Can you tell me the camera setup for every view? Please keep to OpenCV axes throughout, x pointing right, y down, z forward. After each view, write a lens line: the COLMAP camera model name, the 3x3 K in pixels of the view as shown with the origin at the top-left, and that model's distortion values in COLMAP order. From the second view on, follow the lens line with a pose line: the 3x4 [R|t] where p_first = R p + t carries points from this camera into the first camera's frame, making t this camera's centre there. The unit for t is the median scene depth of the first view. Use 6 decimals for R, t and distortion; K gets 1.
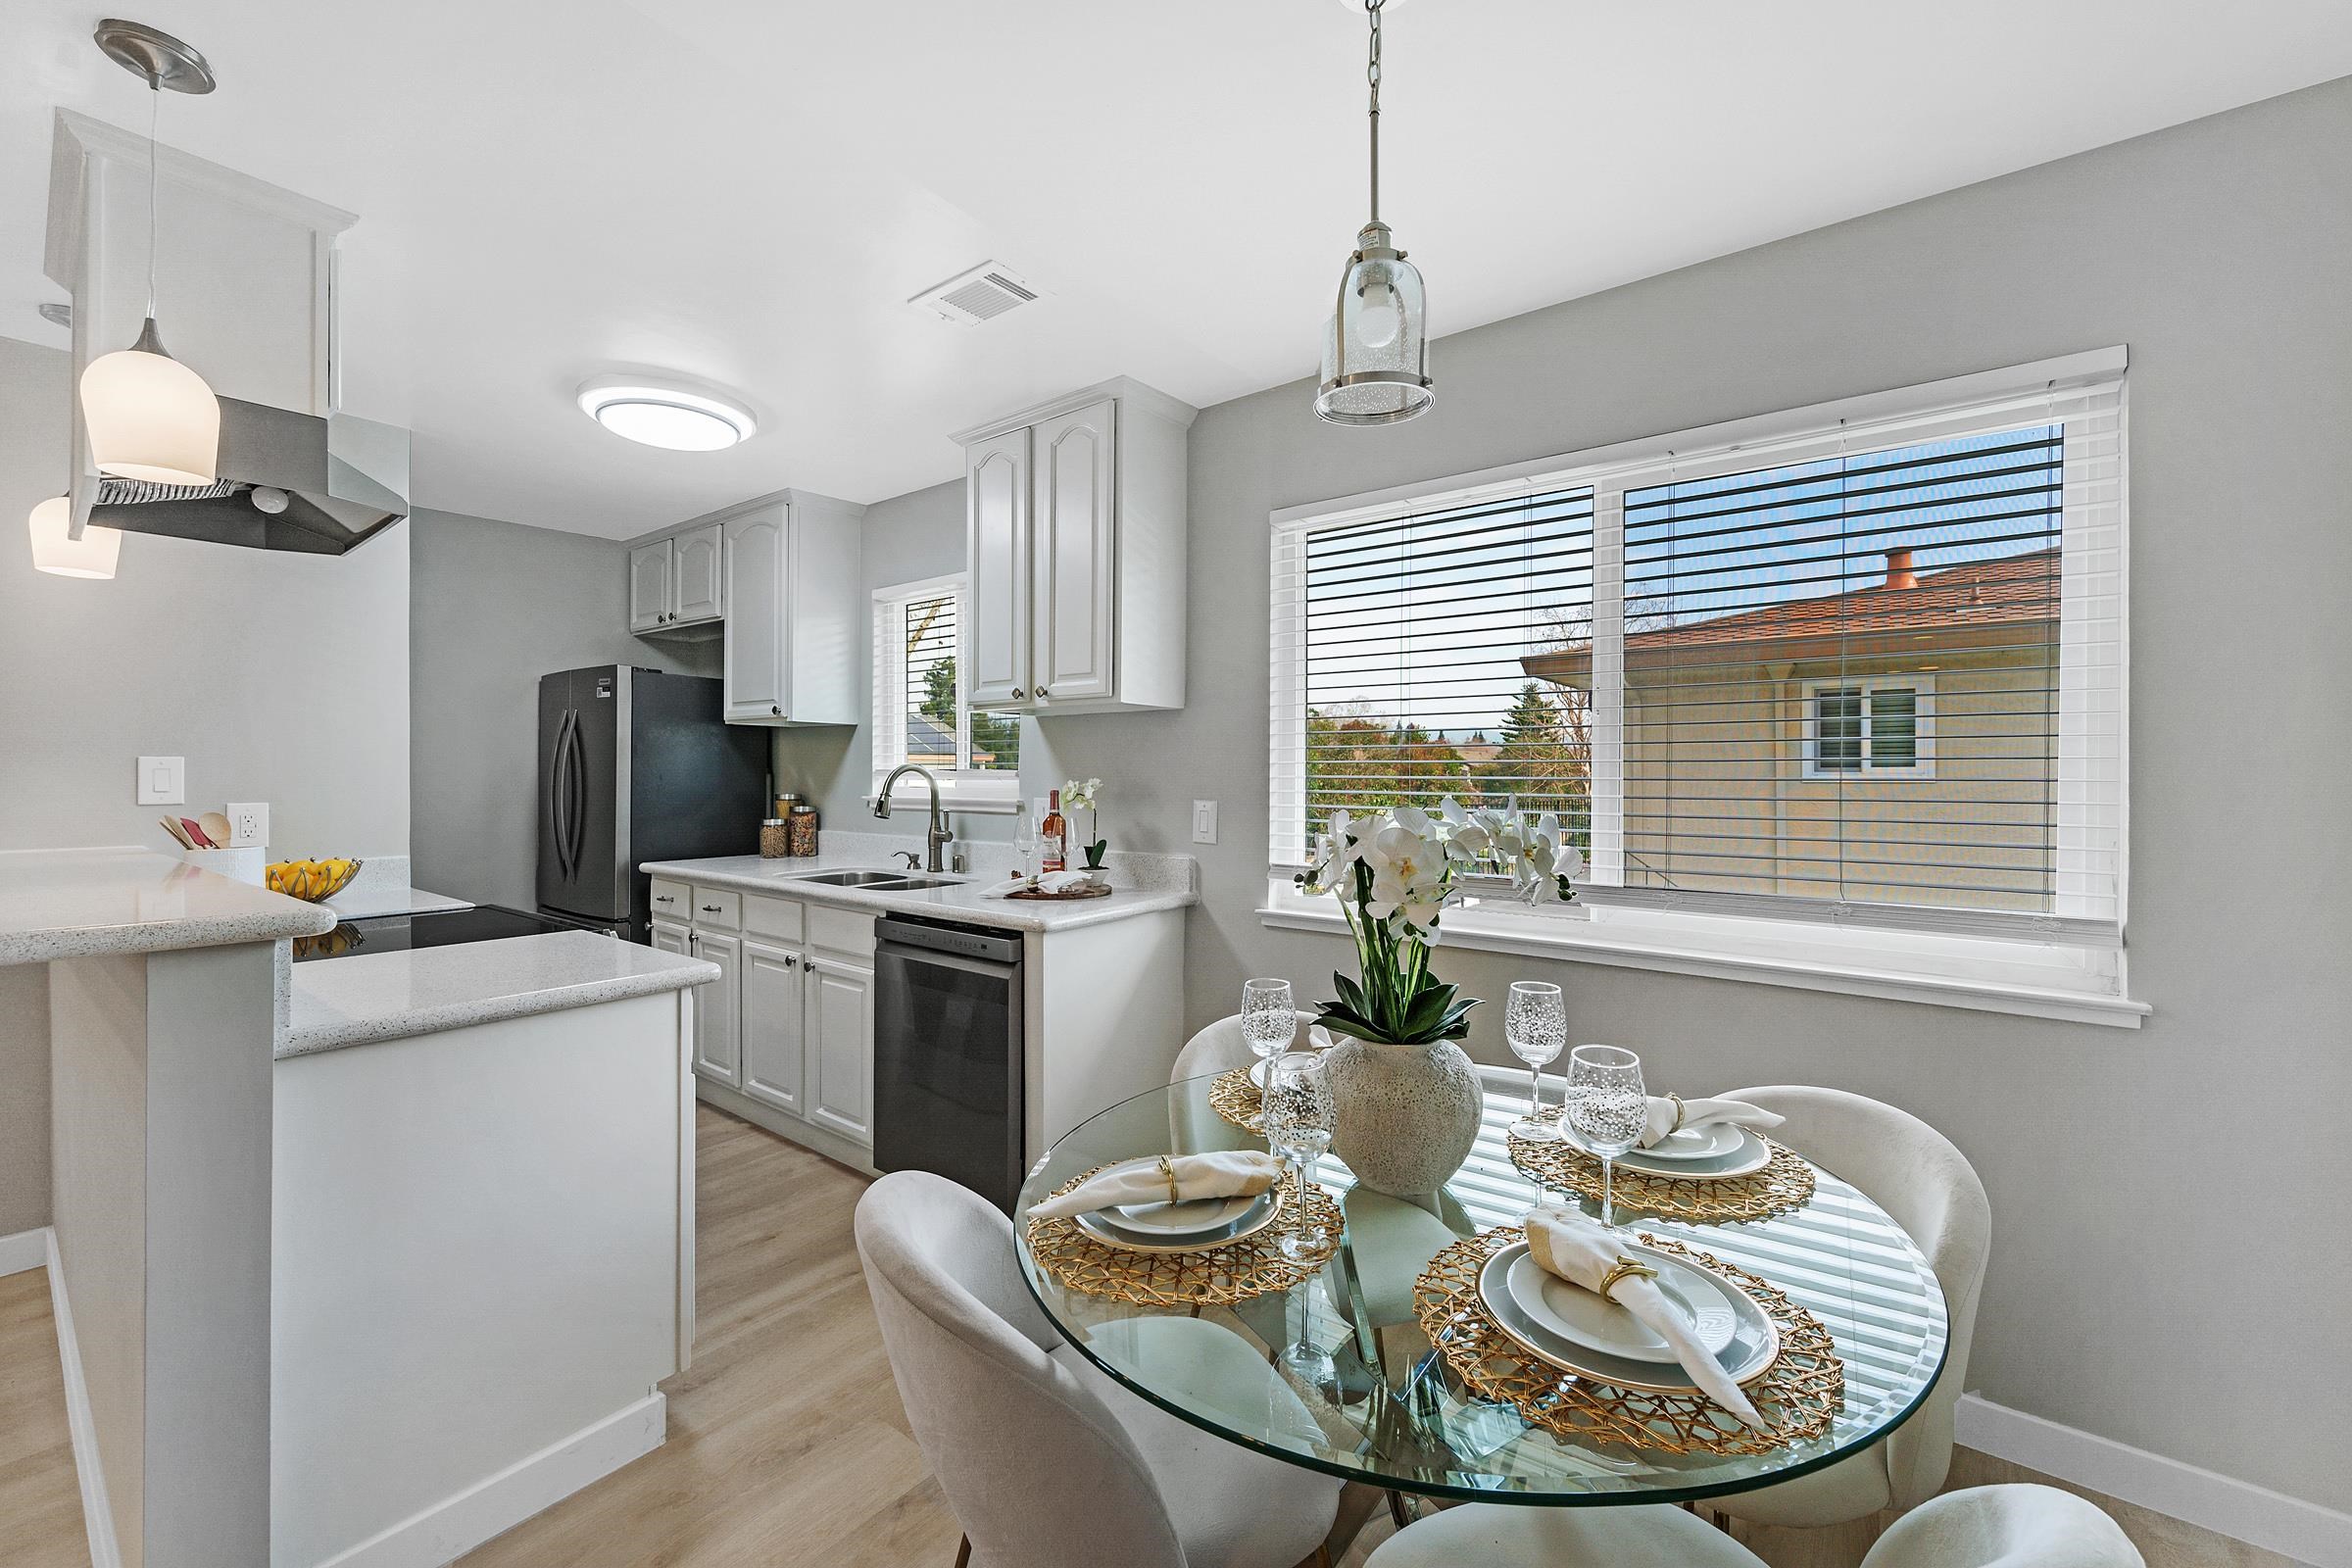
lens RADIAL K [[944.6, 0, 1170.5], [0, 944.6, 778.5], [0, 0, 1]] dist [-0.002003, -0.000976]
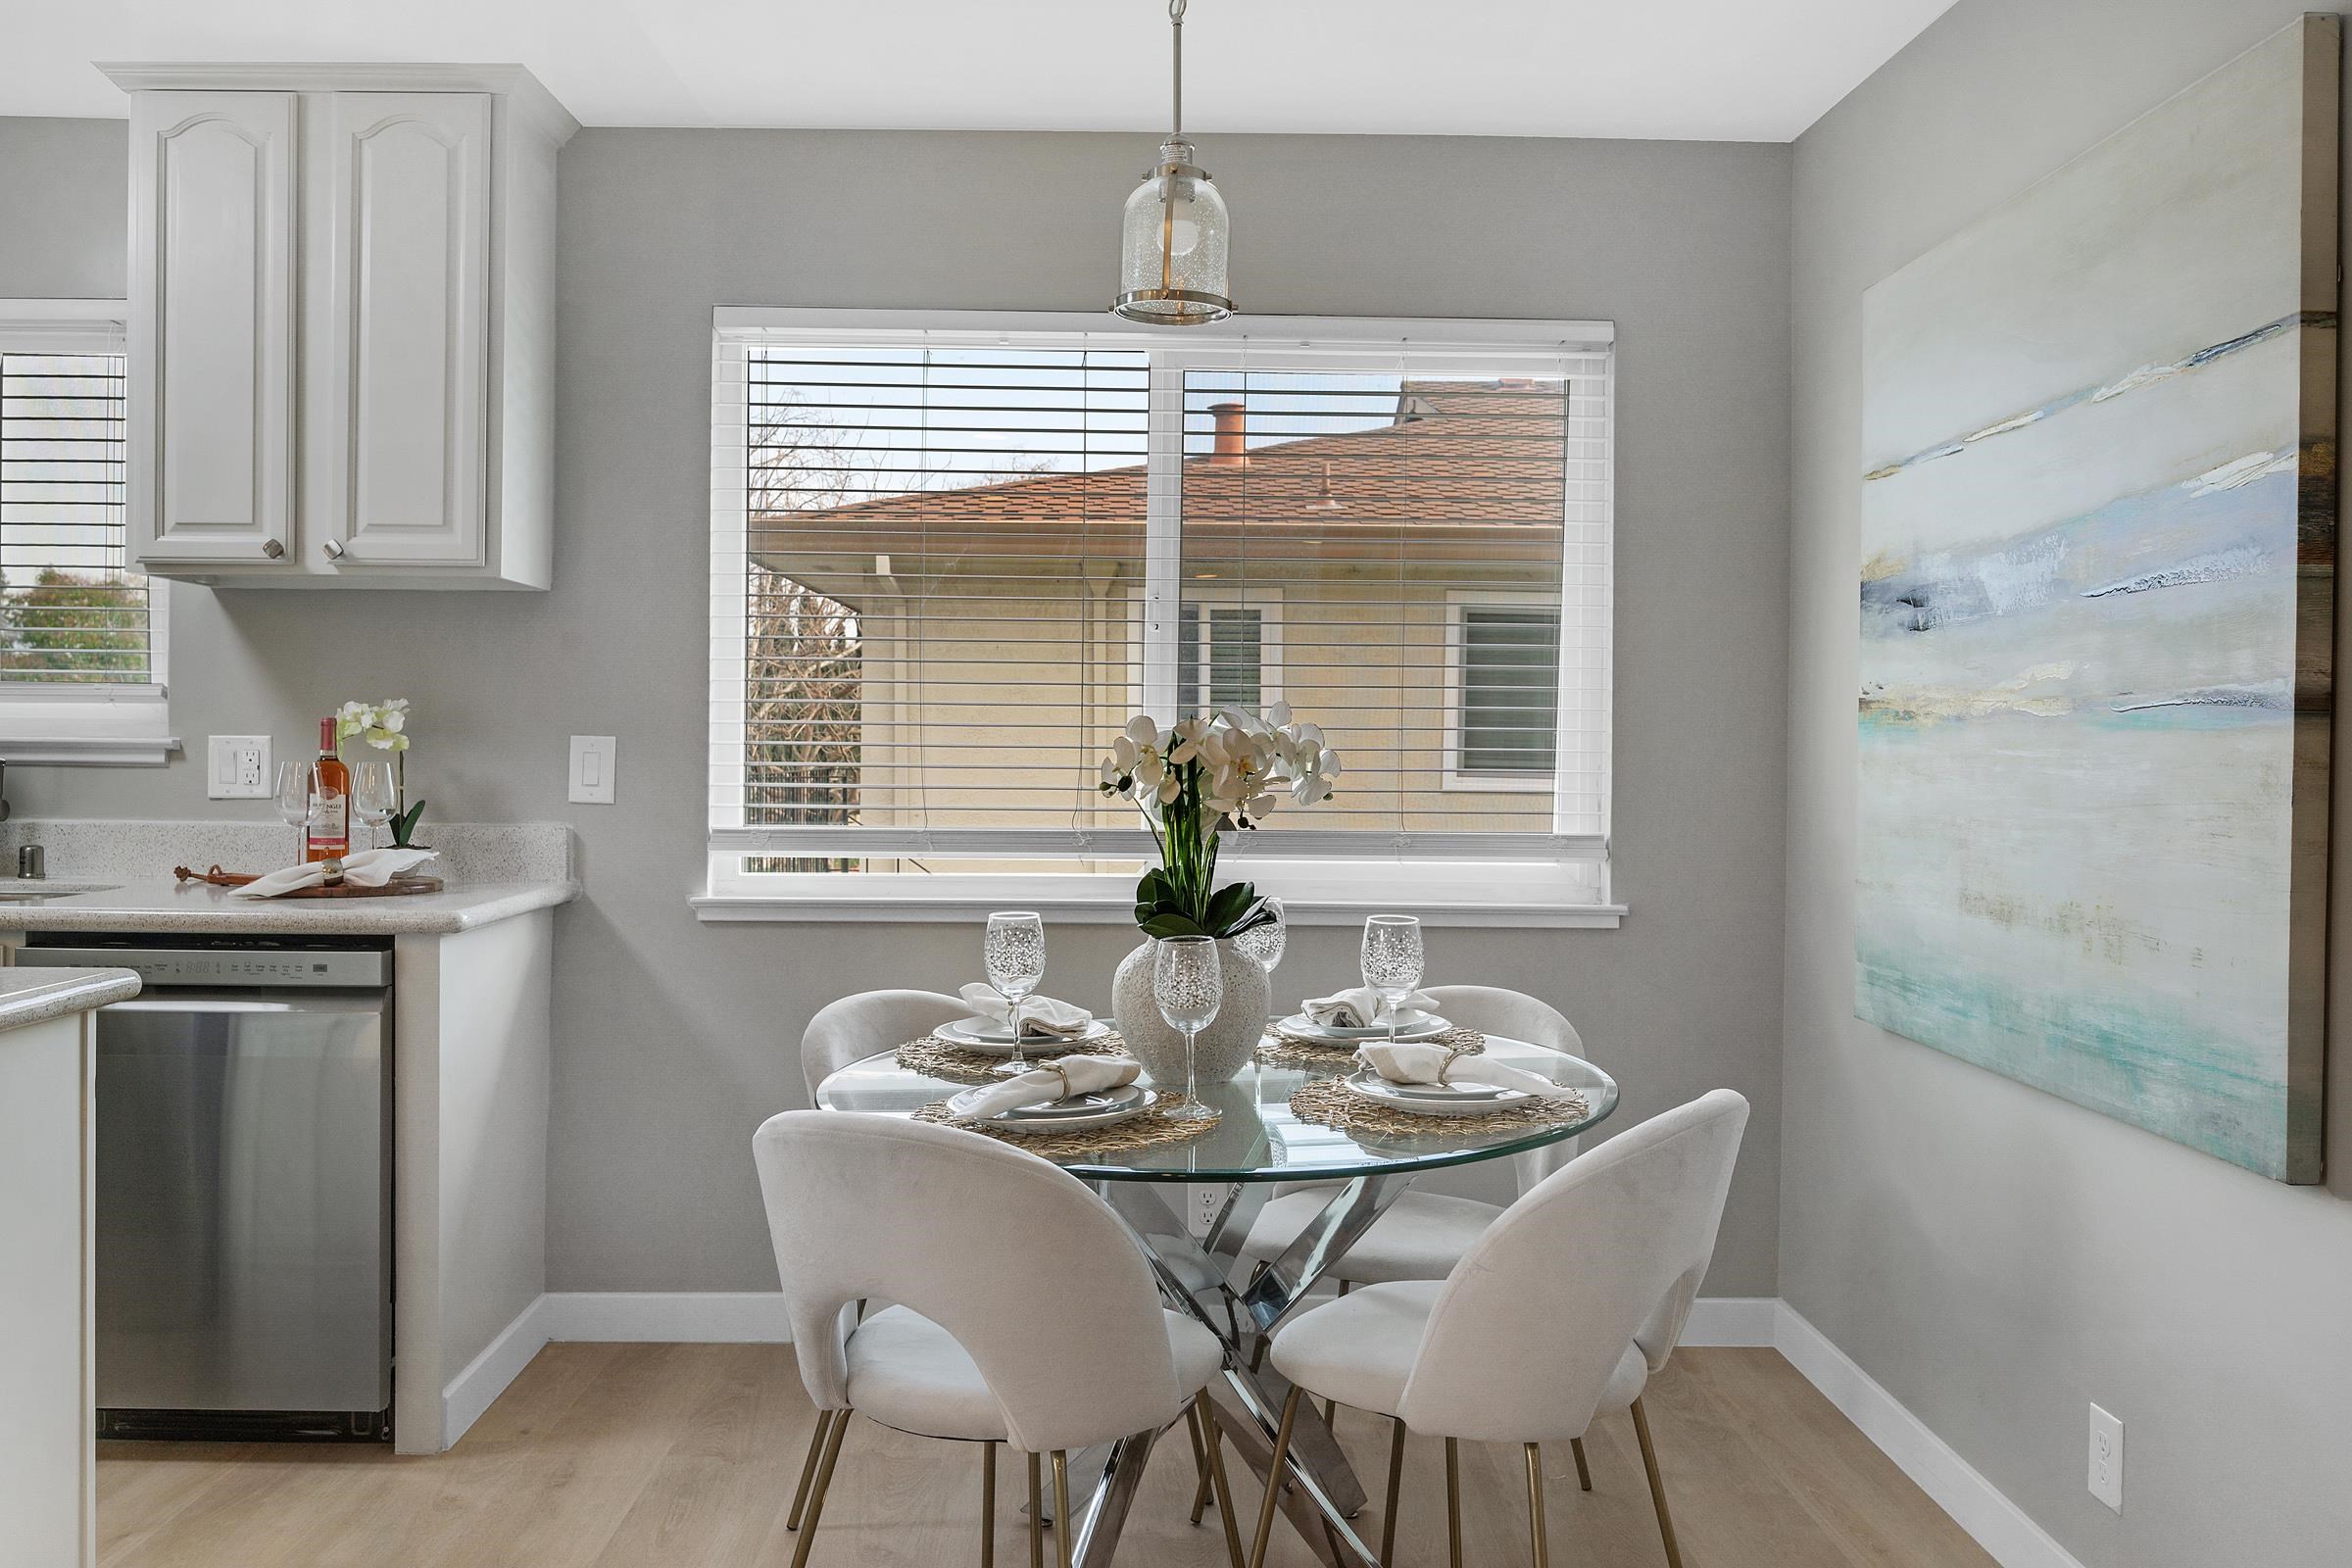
lens RADIAL K [[1922.4, 0, 1178.3], [0, 1922.4, 763.9], [0, 0, 1]] dist [-0.006193, -0.011107]
pose [[0.777967, 0.000553, 0.628305, -0.481150], [-0.005301, 0.999970, 0.005683, 0.032646], [-0.628283, -0.007752, 0.777947, -0.269442]]
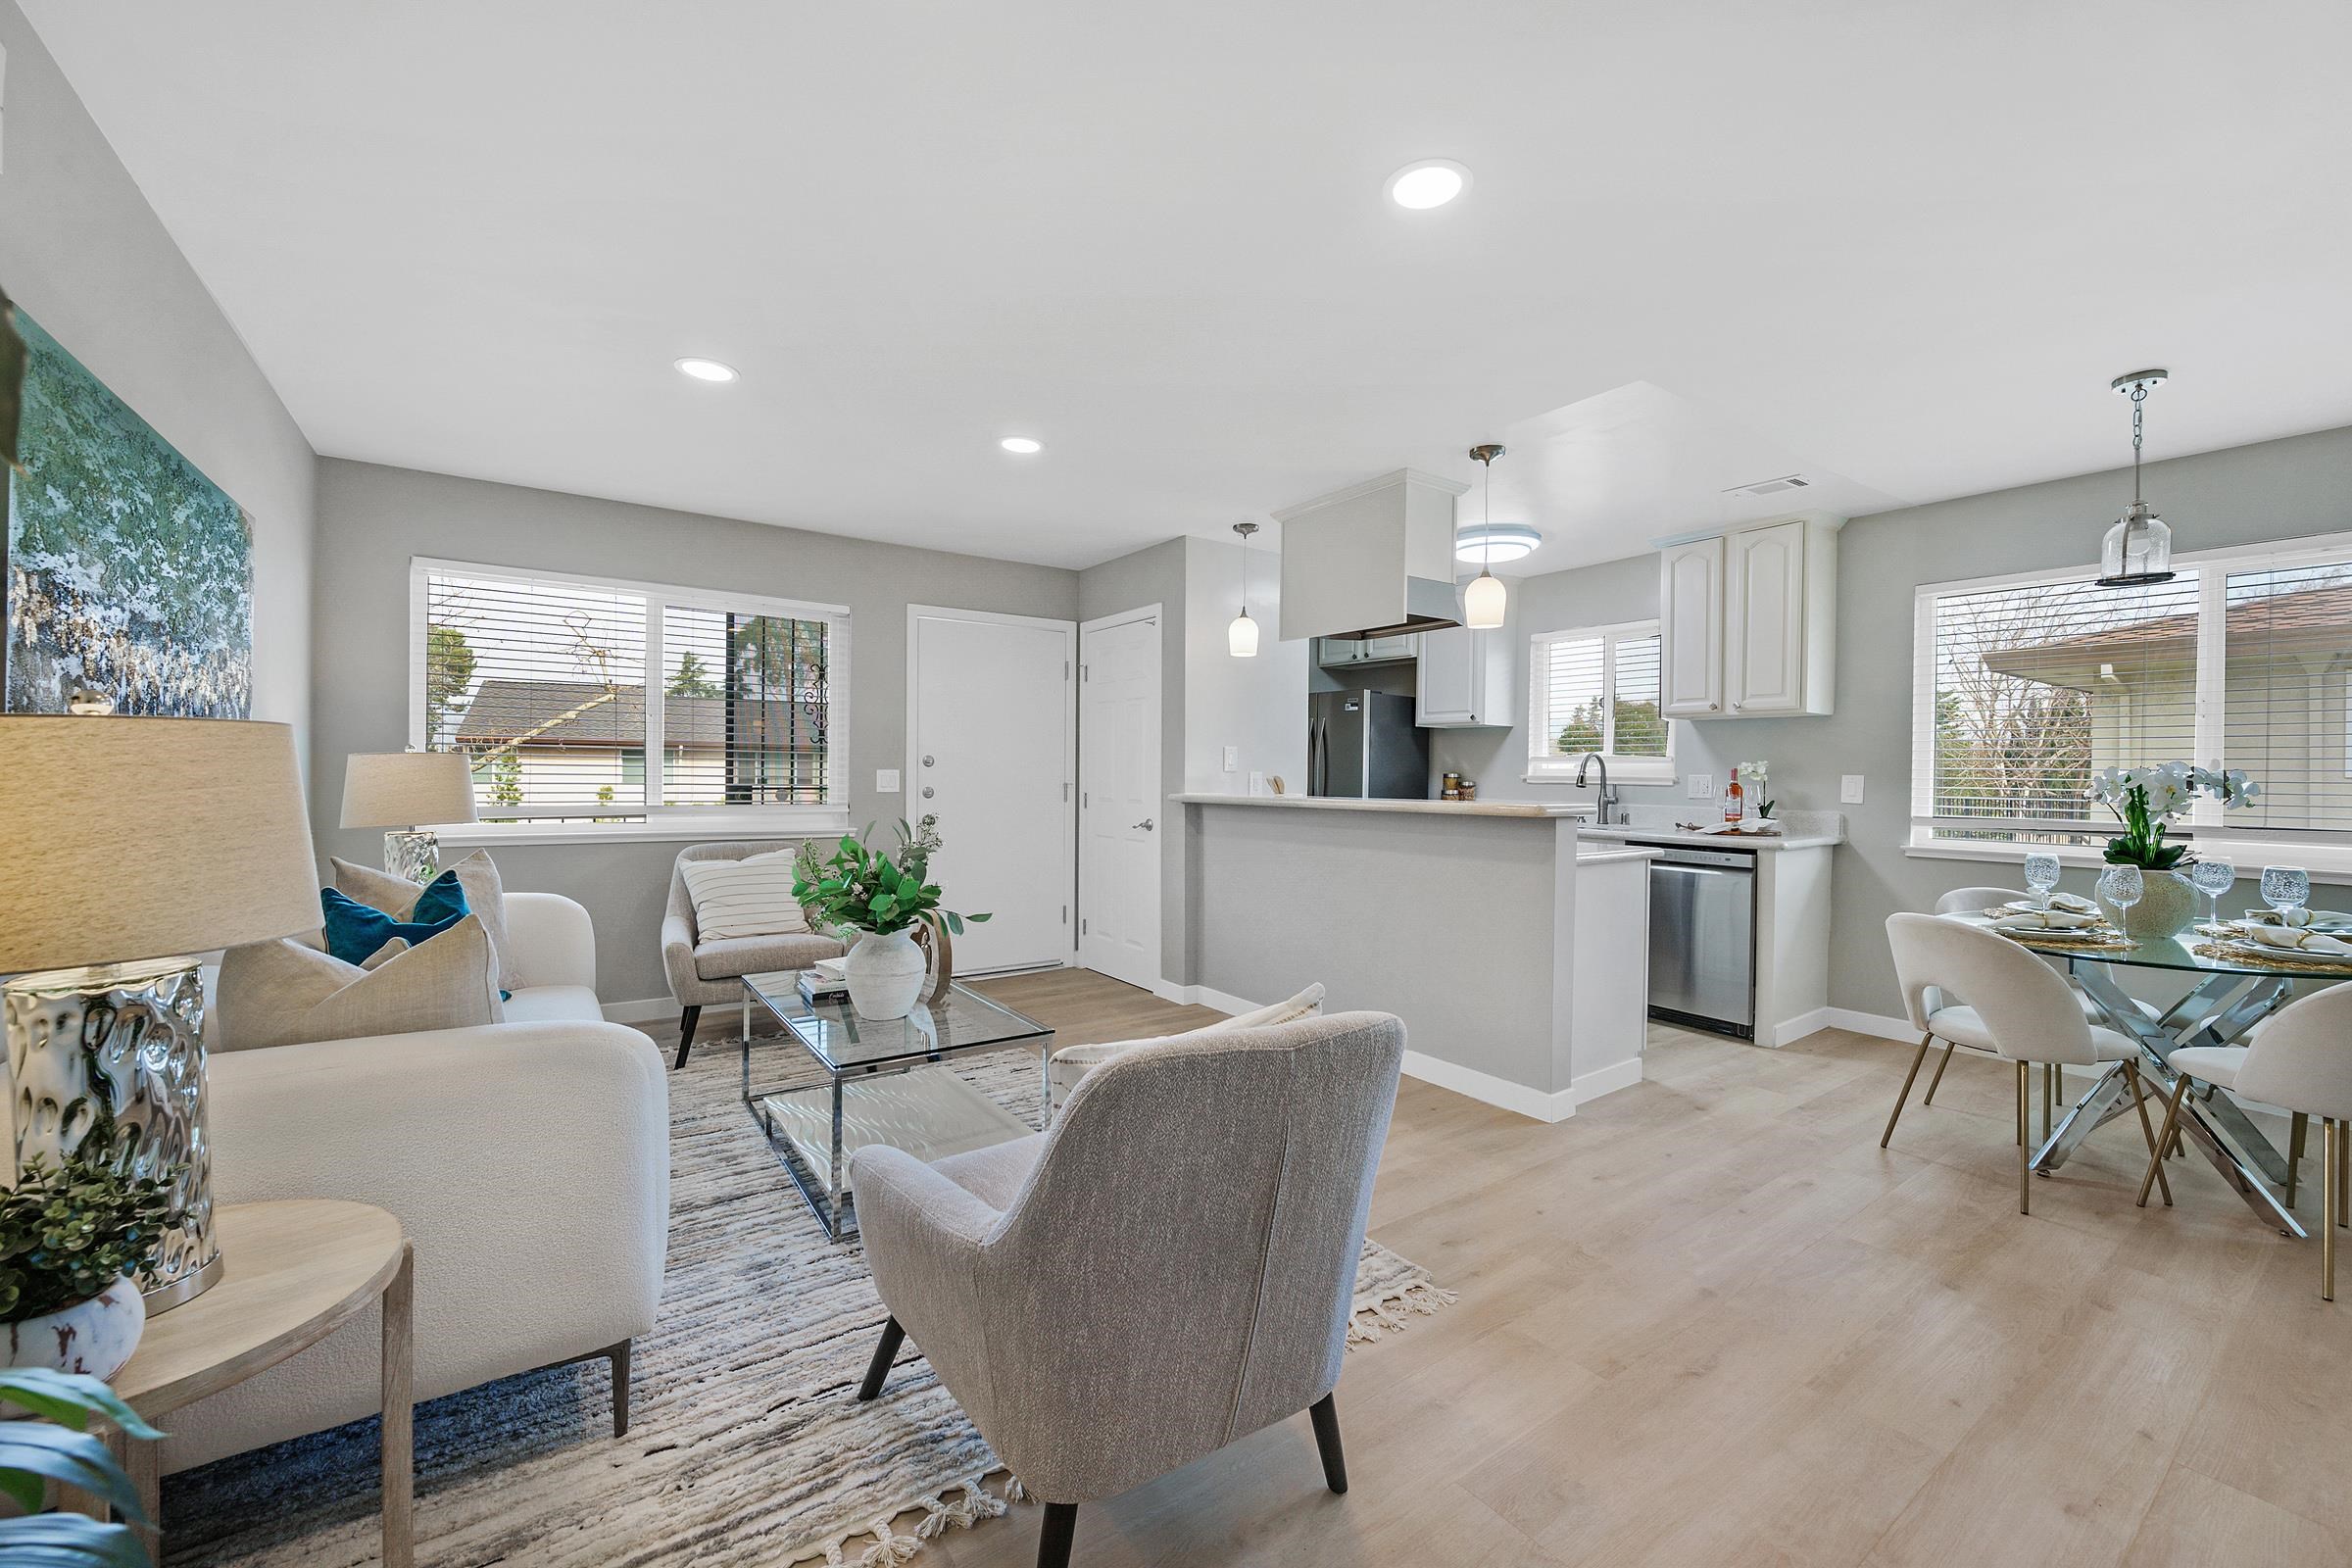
lens RADIAL K [[944.6, 0, 1179.5], [0, 944.6, 781.8], [0, 0, 1]] dist [-0.002003, -0.000976]
pose [[0.958426, 0.009731, -0.285174, -0.578976], [-0.008045, 0.999943, 0.007083, 0.031928], [0.285226, -0.004494, 0.958450, -0.780600]]
